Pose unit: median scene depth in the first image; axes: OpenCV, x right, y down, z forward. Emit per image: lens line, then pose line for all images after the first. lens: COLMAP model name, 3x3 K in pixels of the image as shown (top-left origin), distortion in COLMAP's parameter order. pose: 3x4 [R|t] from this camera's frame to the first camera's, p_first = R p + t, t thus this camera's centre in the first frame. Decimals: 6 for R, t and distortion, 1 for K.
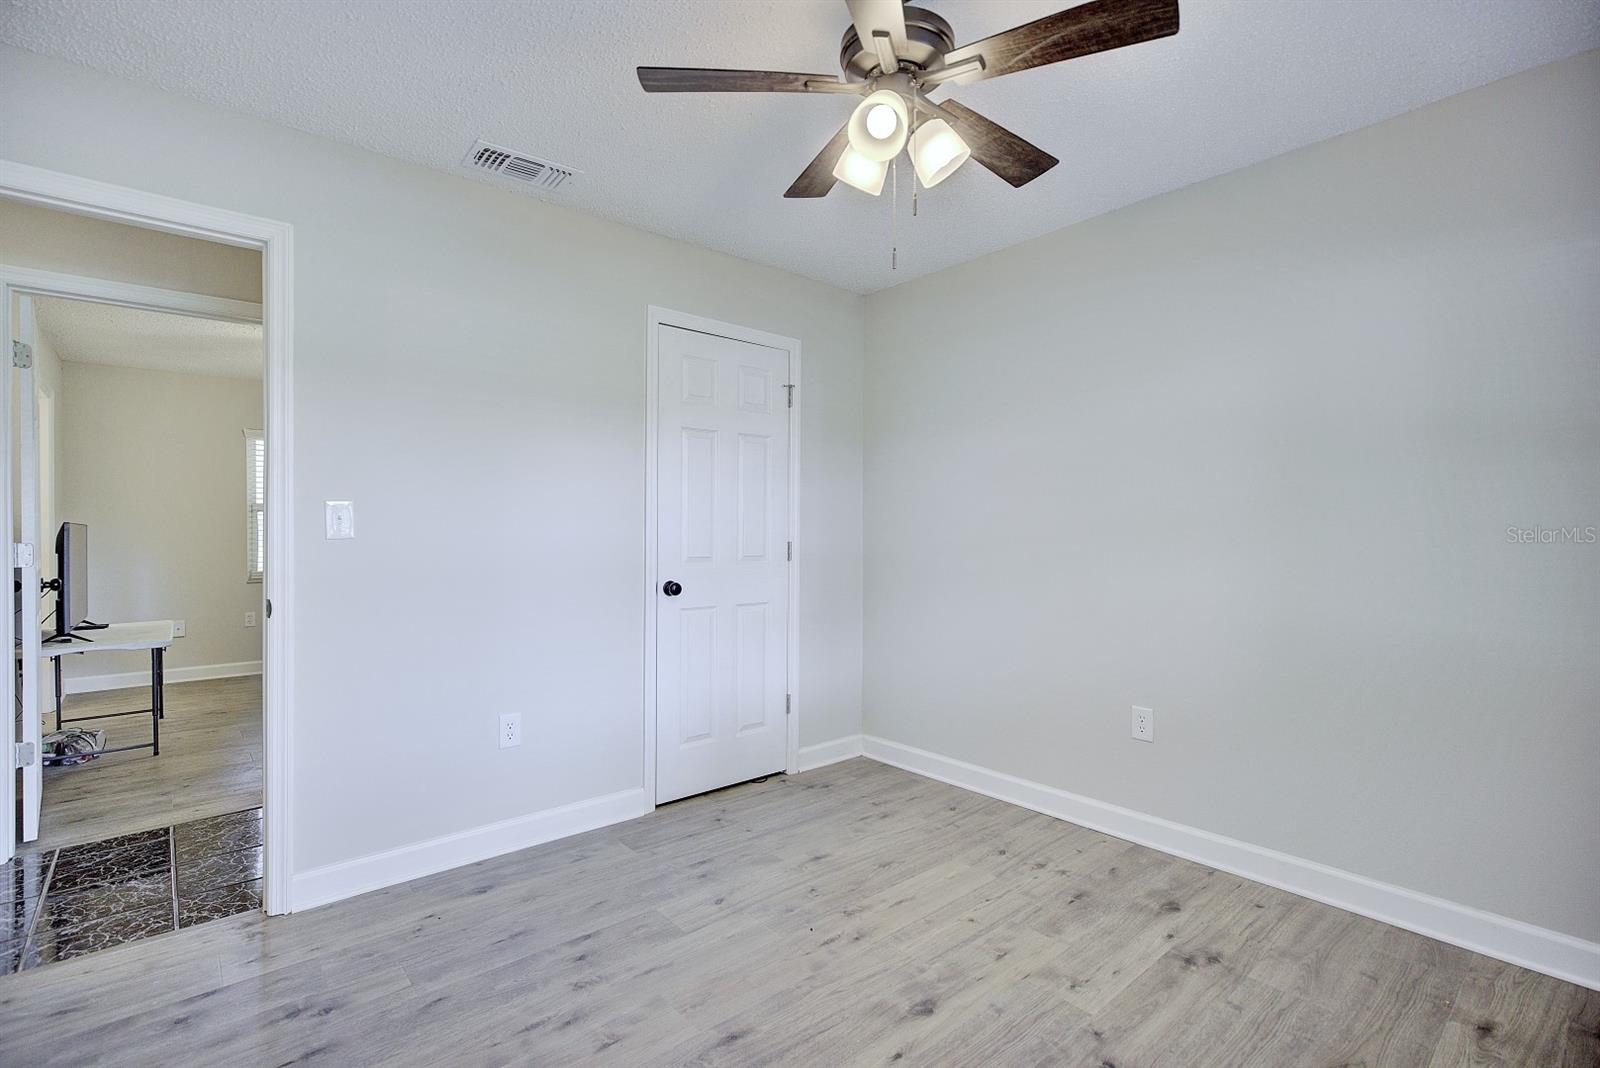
lens RADIAL K [[746.2, 0, 800.0], [0, 746.2, 534.0], [0, 0, 1]] dist [0.000368, -0.000002]
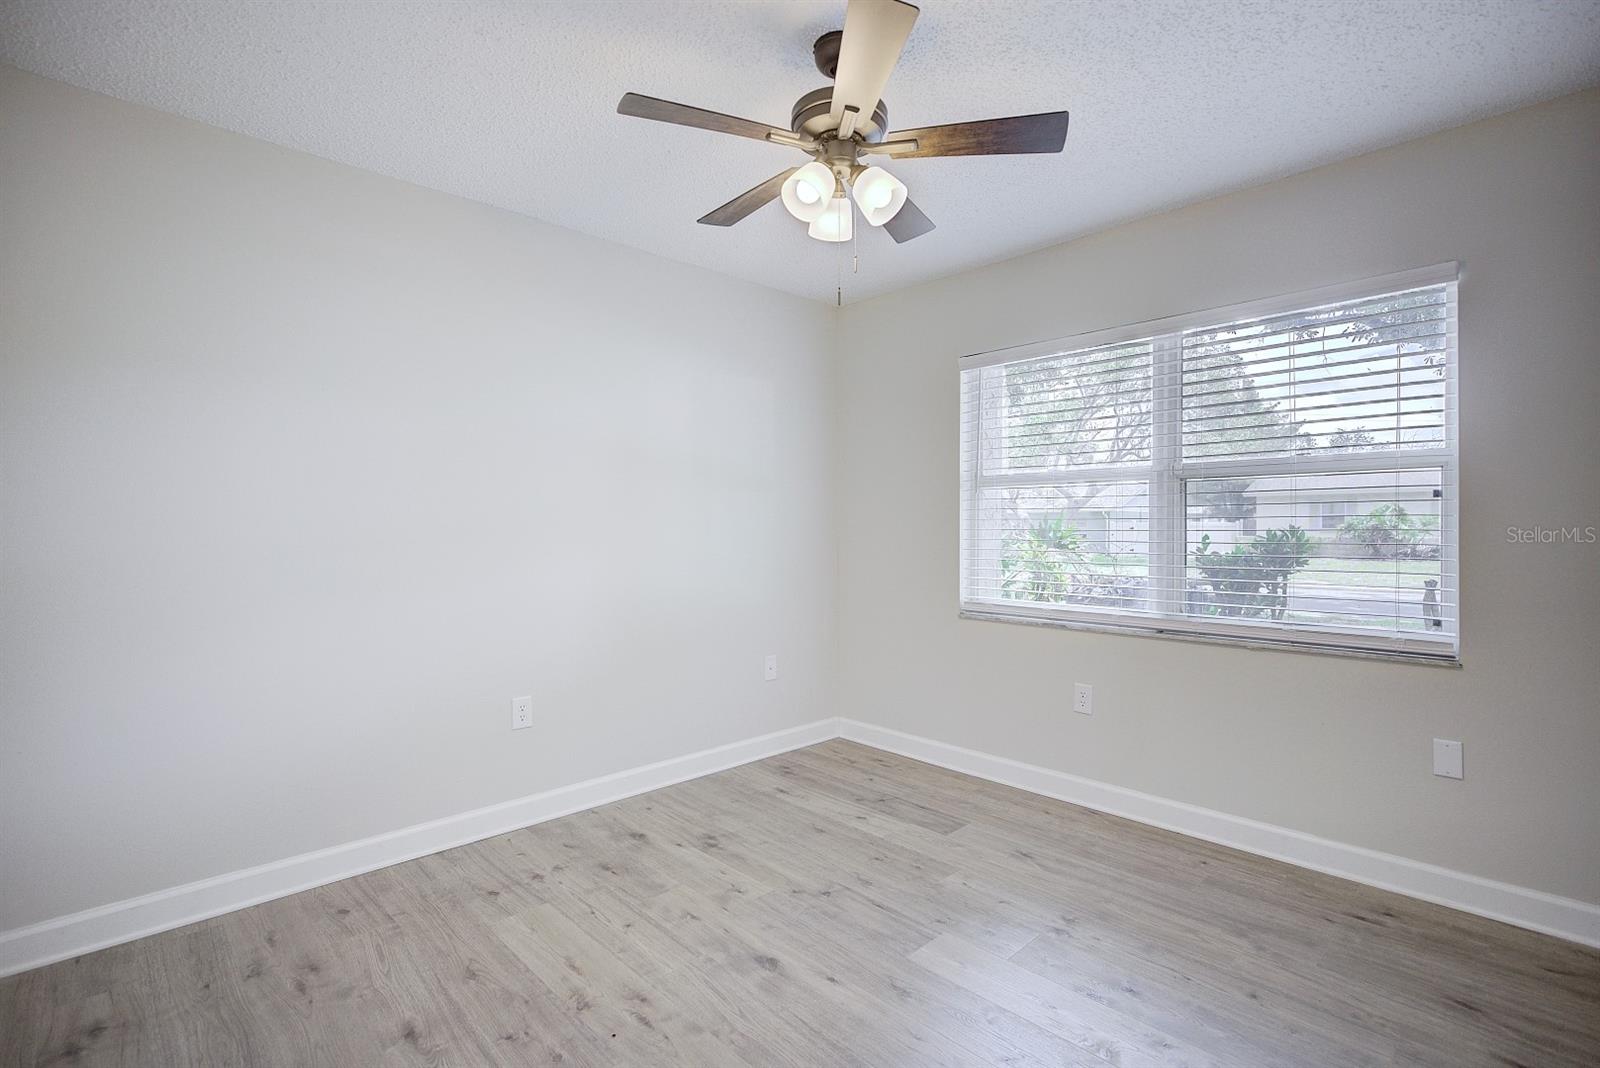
lens RADIAL K [[746.2, 0, 800.0], [0, 746.2, 534.0], [0, 0, 1]] dist [0.000368, -0.000002]
pose [[-0.055501, -0.006697, 0.998436, -0.718552], [0.010128, 0.999922, 0.007270, -0.002281], [-0.998407, 0.010516, -0.055429, 0.778077]]
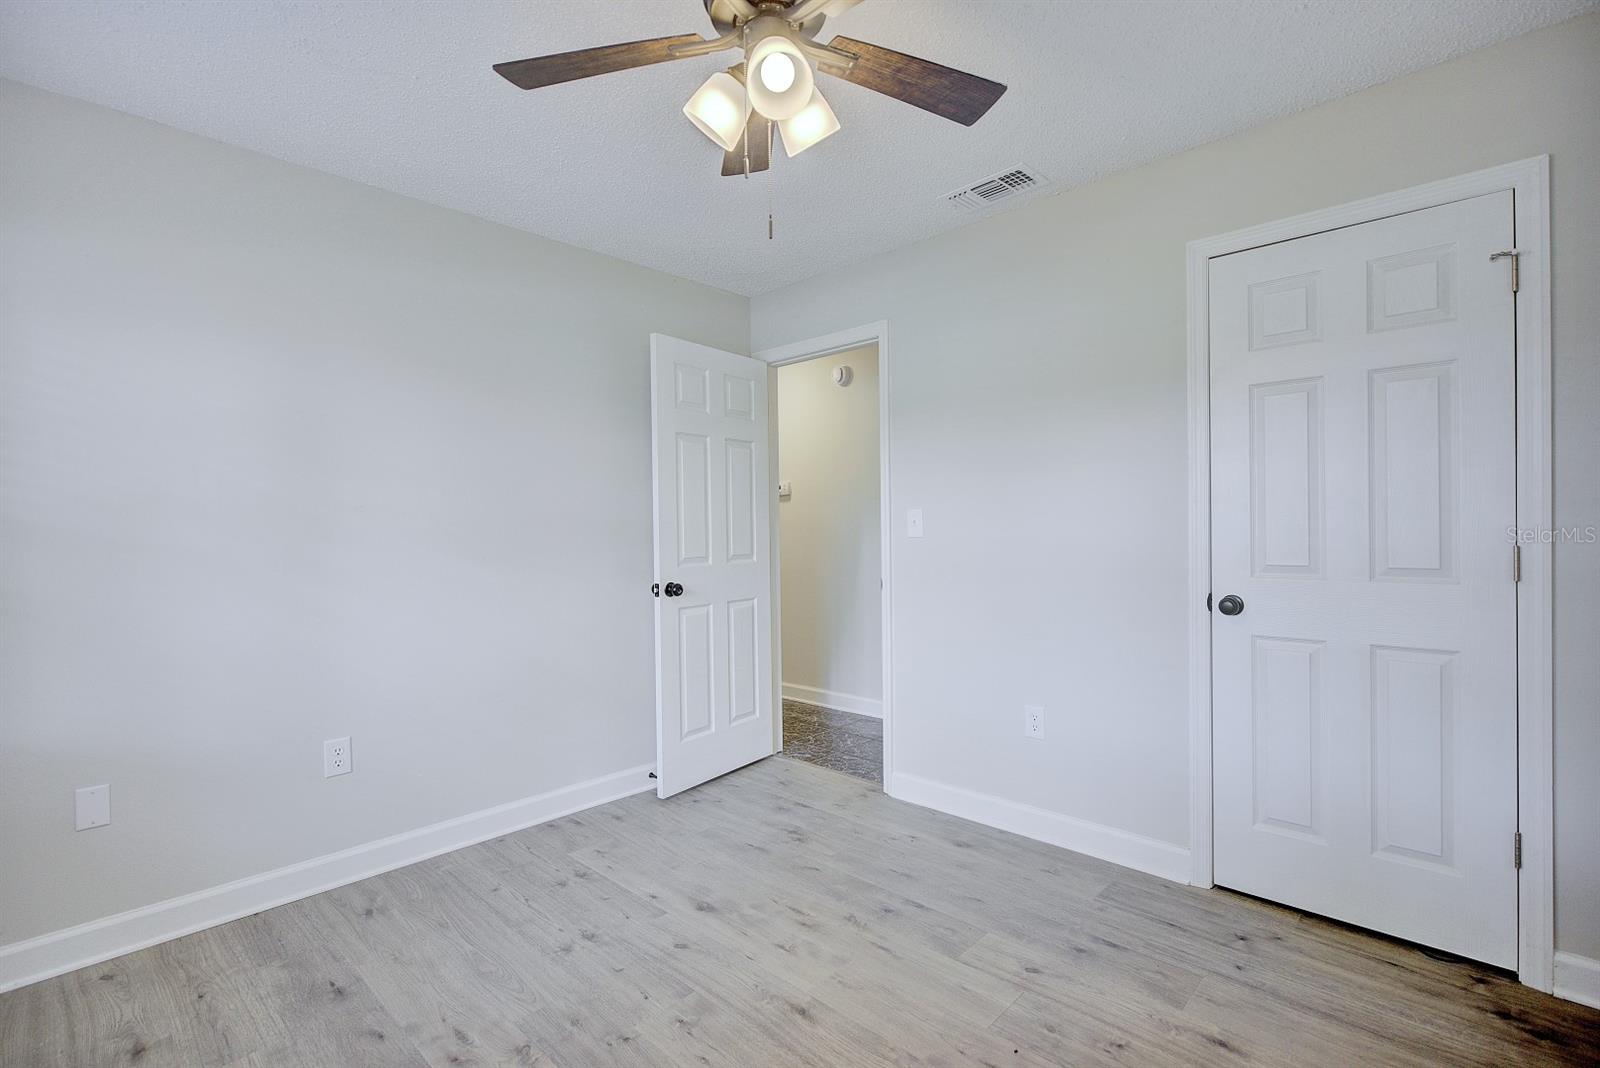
lens RADIAL K [[746.2, 0, 800.0], [0, 746.2, 534.0], [0, 0, 1]] dist [0.000368, -0.000002]
pose [[0.084240, 0.000896, -0.996445, 0.703194], [0.008979, 0.999958, 0.001658, -0.005045], [0.996405, -0.009086, 0.084229, 0.664409]]
